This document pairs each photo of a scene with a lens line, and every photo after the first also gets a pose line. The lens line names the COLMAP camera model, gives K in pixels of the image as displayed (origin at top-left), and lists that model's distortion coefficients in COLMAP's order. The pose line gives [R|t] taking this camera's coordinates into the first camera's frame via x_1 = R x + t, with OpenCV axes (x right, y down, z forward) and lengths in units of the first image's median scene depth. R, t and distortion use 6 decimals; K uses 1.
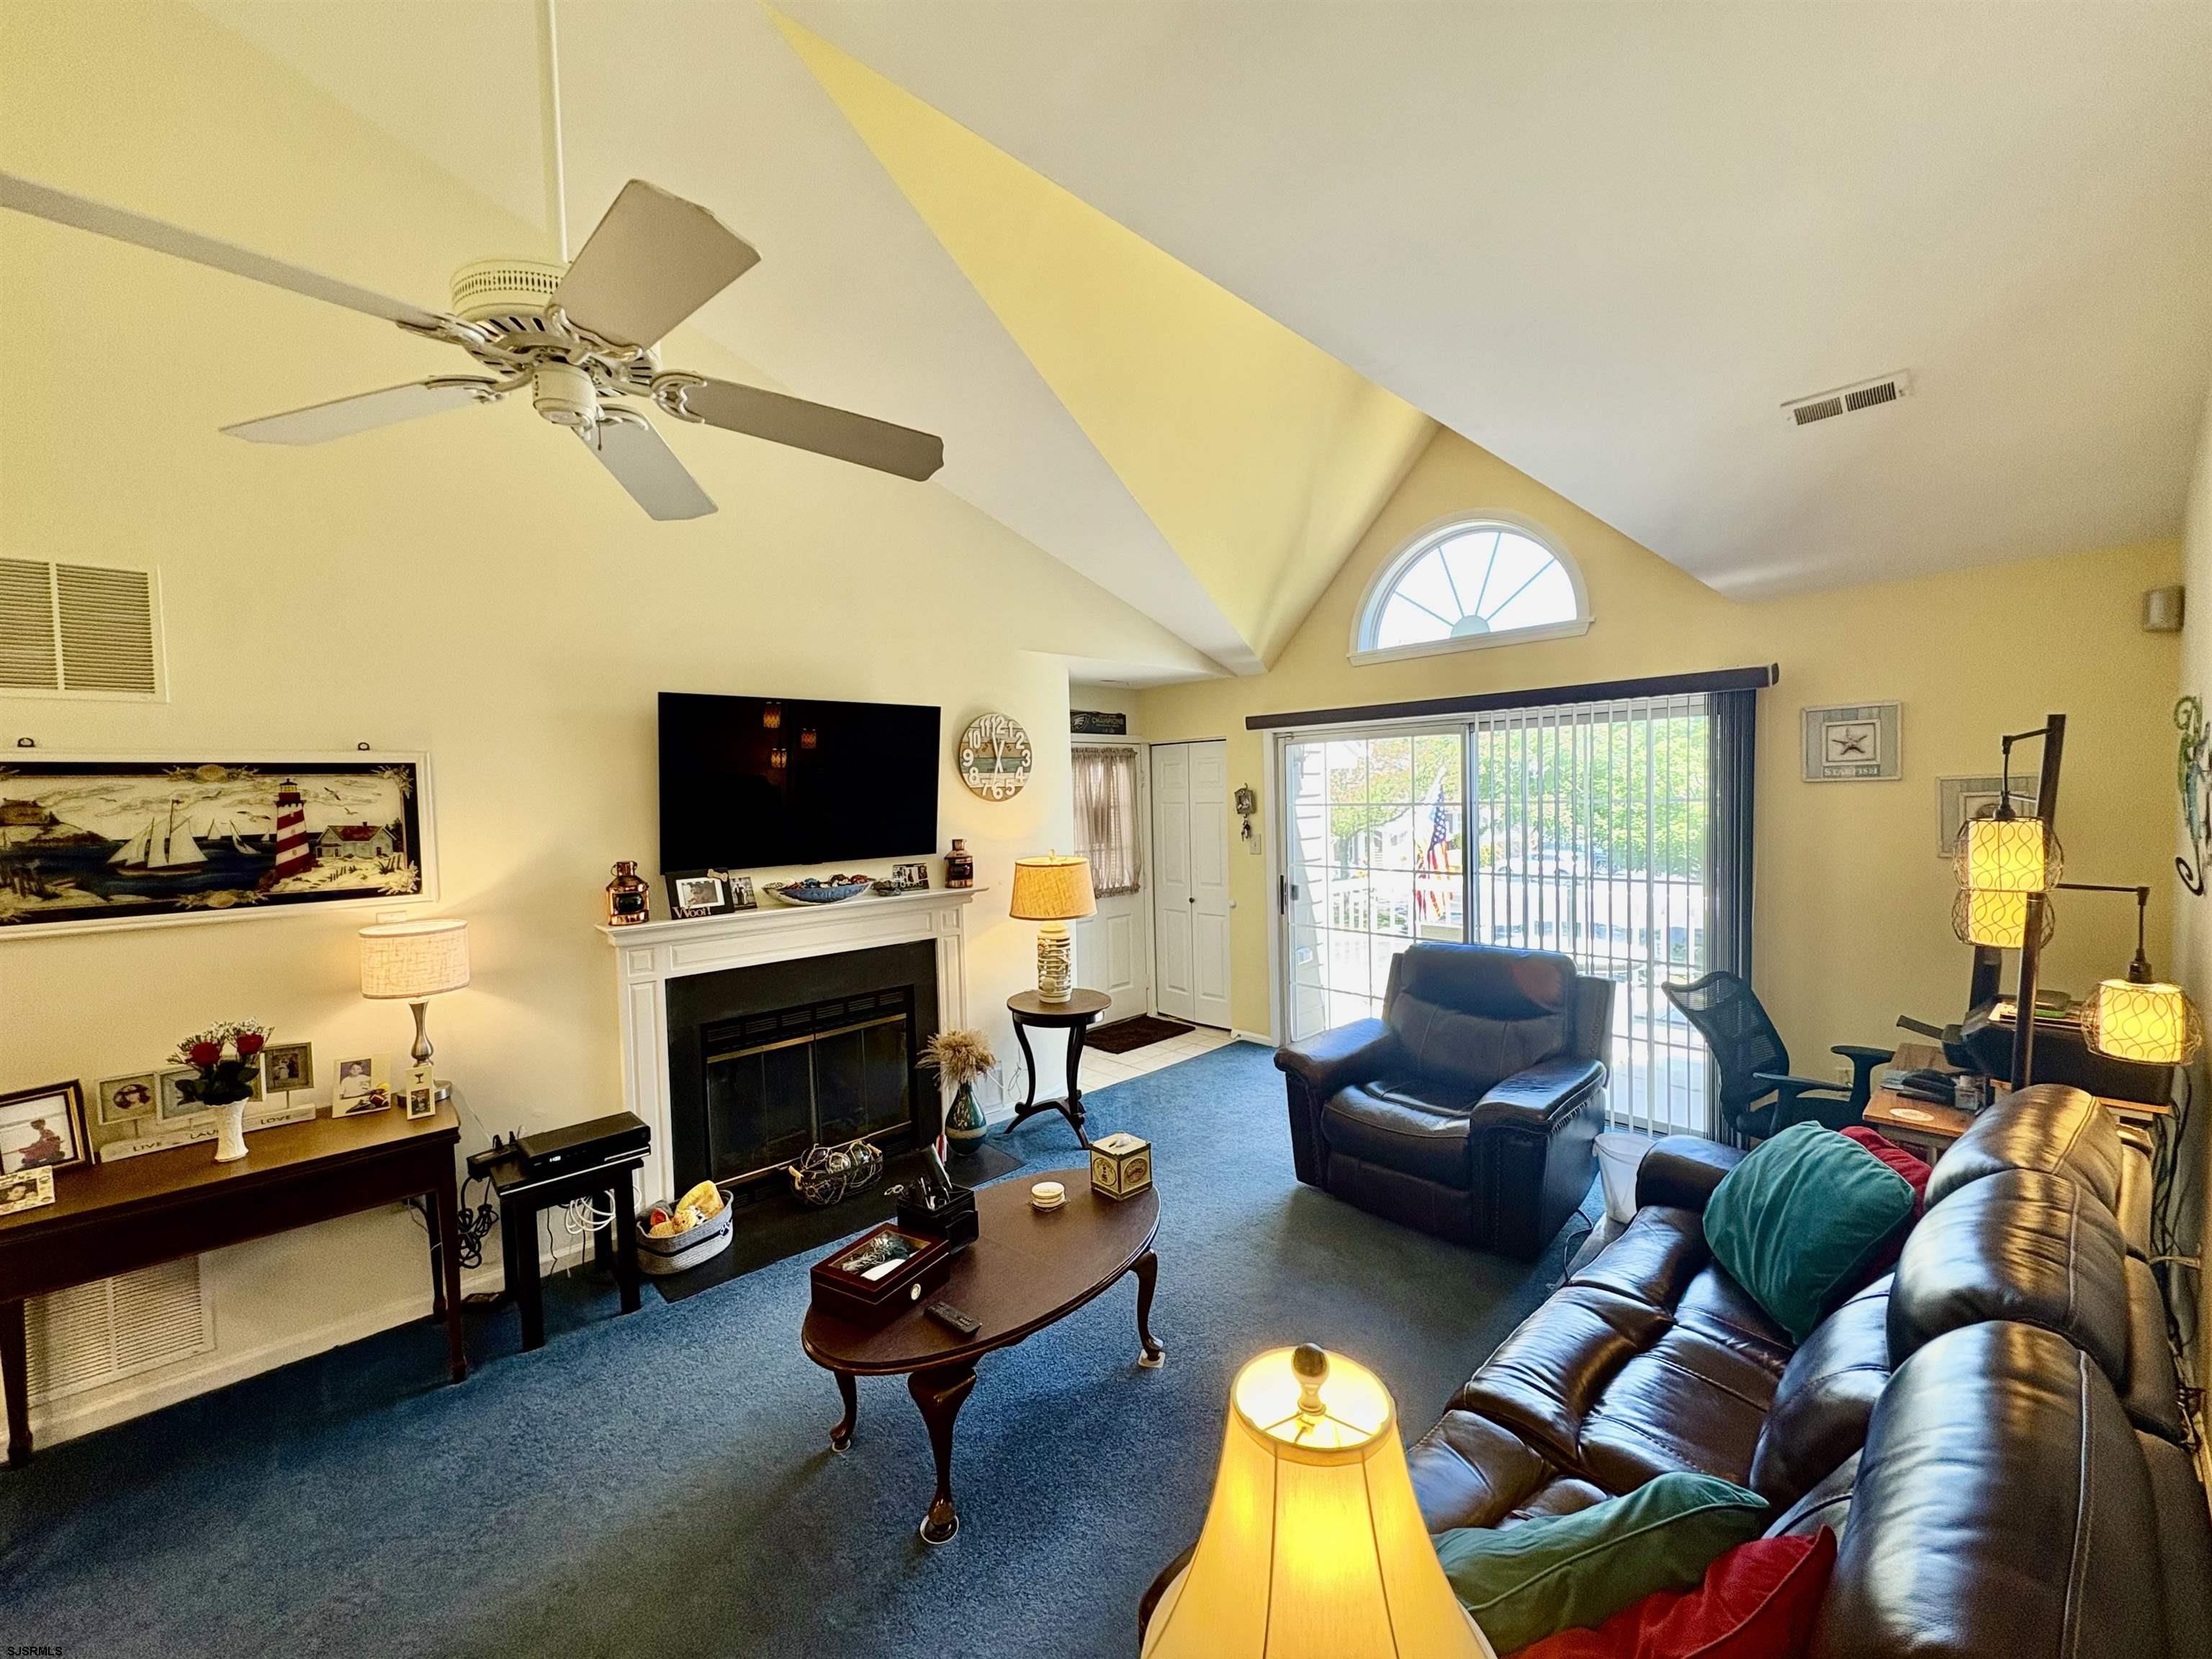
lens RADIAL K [[885.4, 0, 1110.3], [0, 885.4, 825.7], [0, 0, 1]] dist [0.002930, -0.000386]
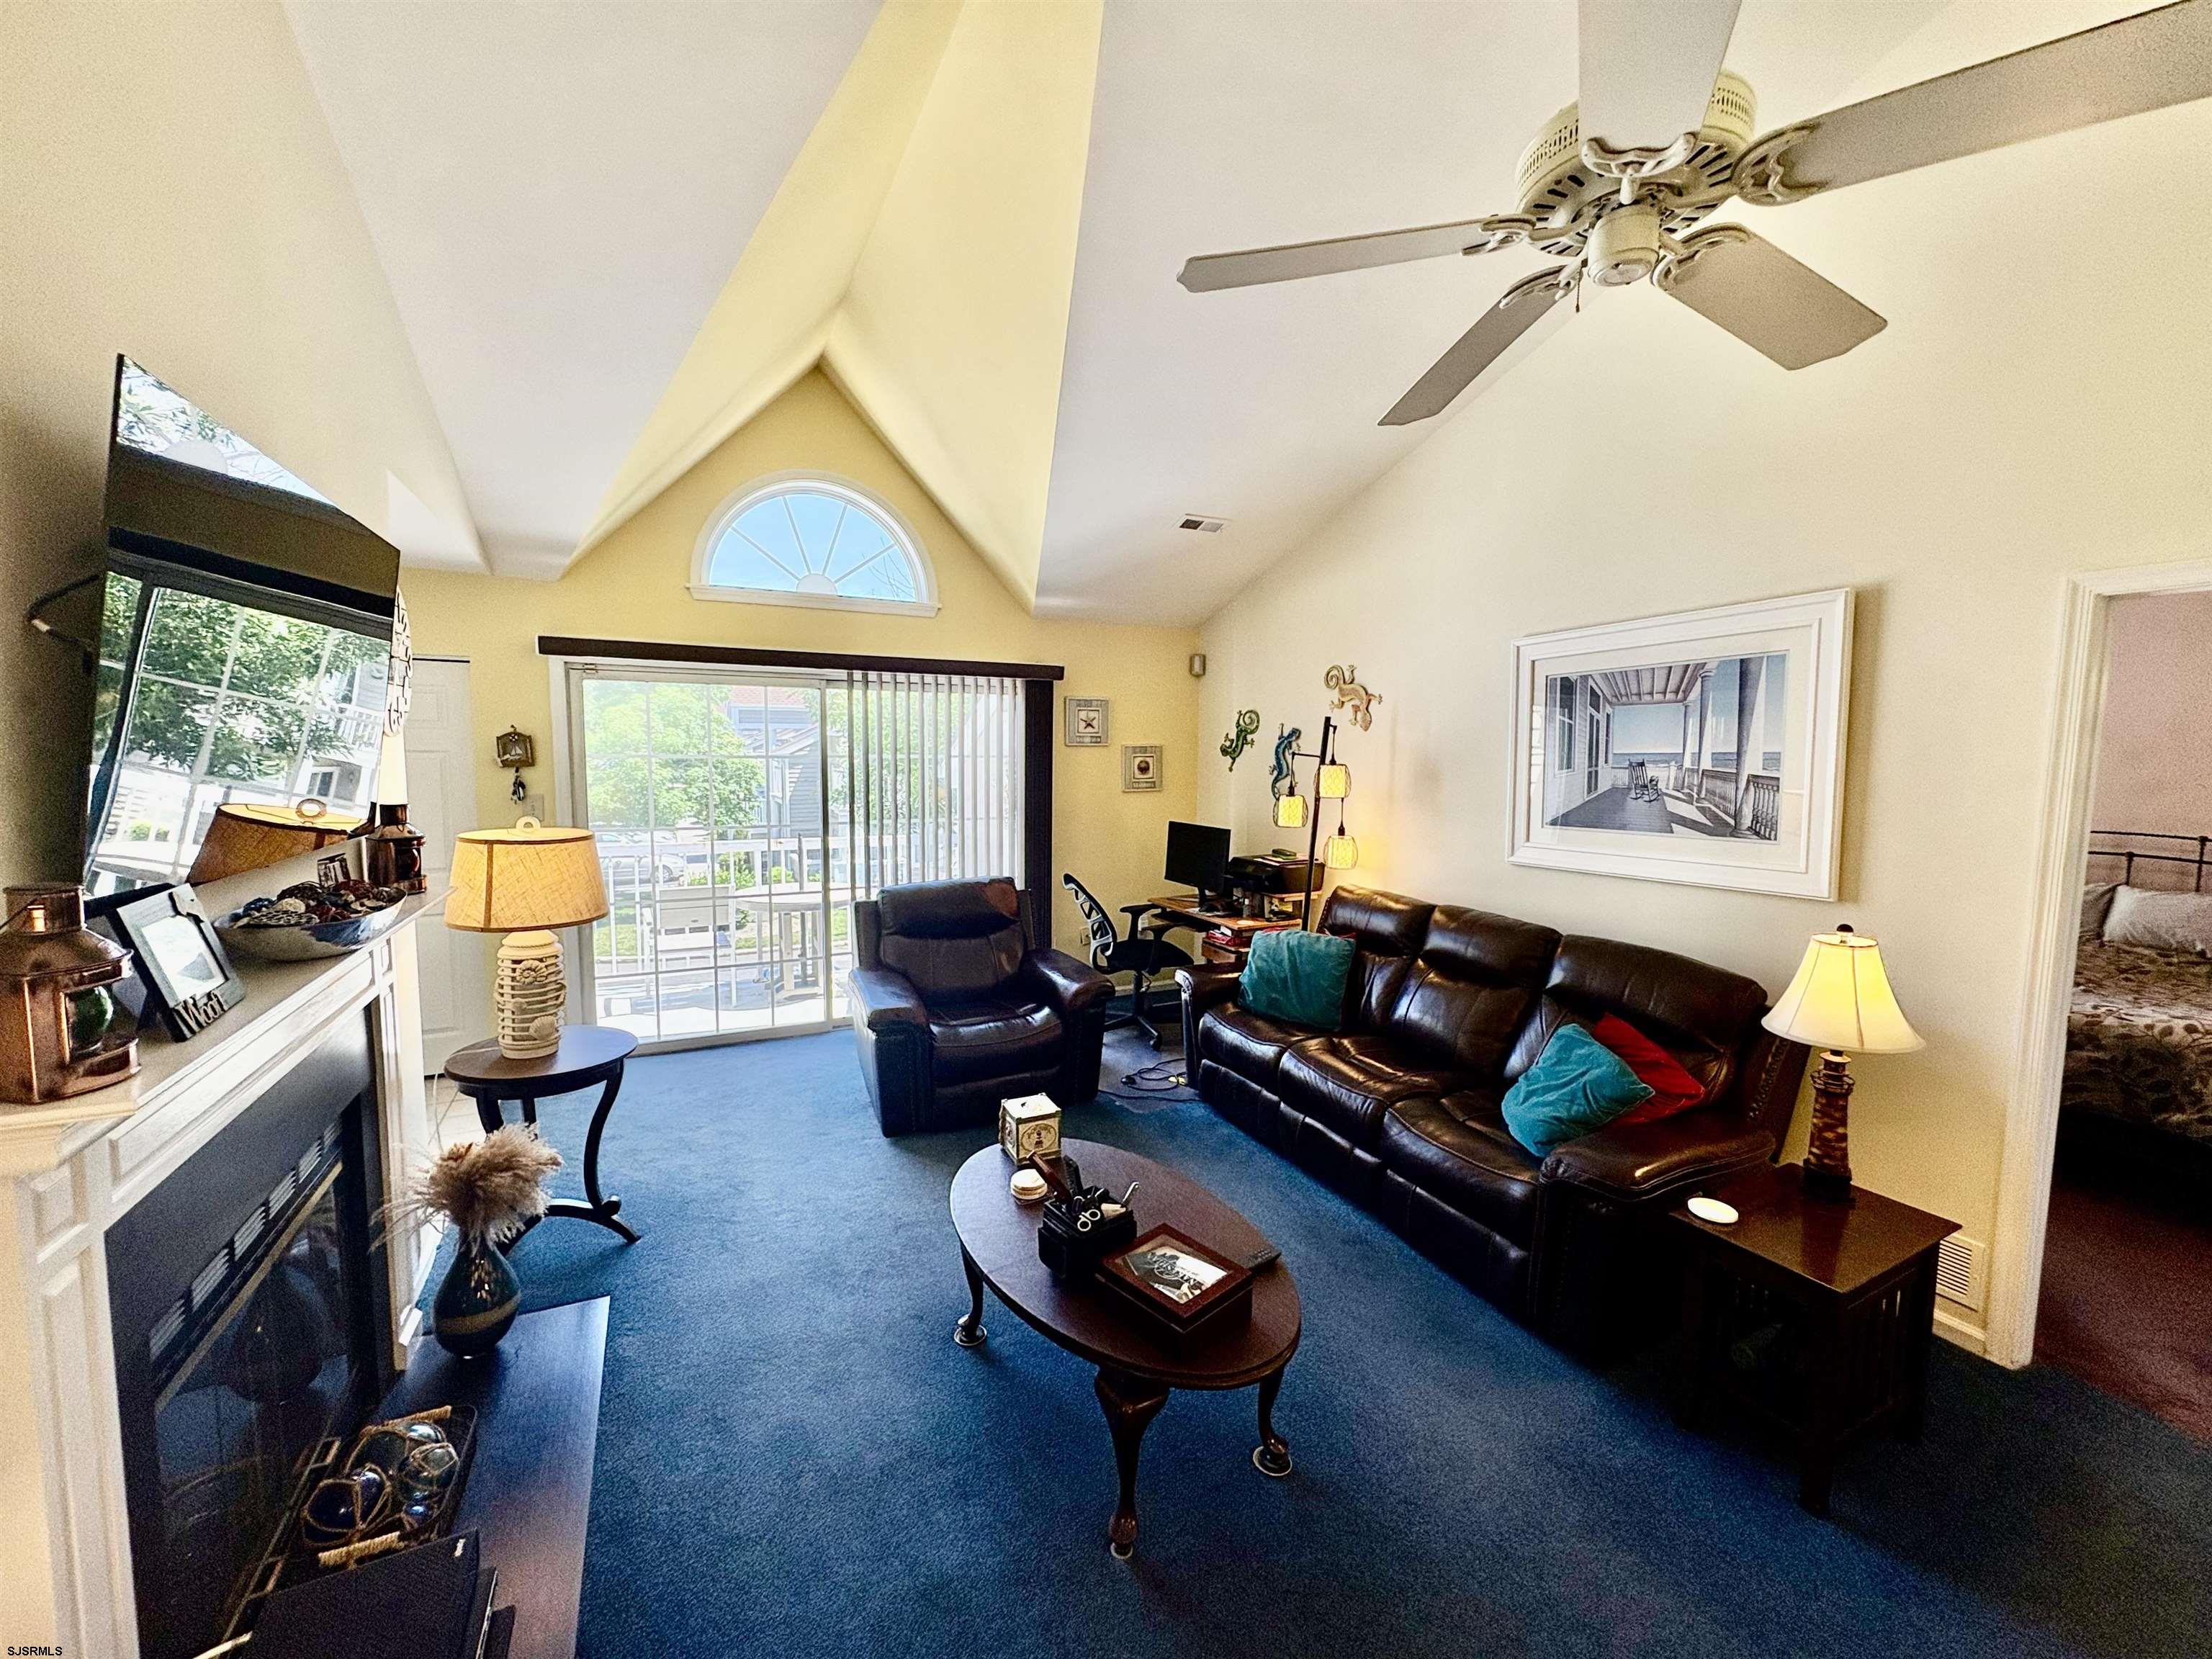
lens RADIAL K [[885.4, 0, 1108.2], [0, 885.4, 830.7], [0, 0, 1]] dist [0.002930, -0.000386]
pose [[0.277979, -0.061067, 0.958644, -0.570104], [0.020011, 0.998129, 0.057780, 0.008808], [-0.960379, 0.003122, 0.278681, 0.439380]]
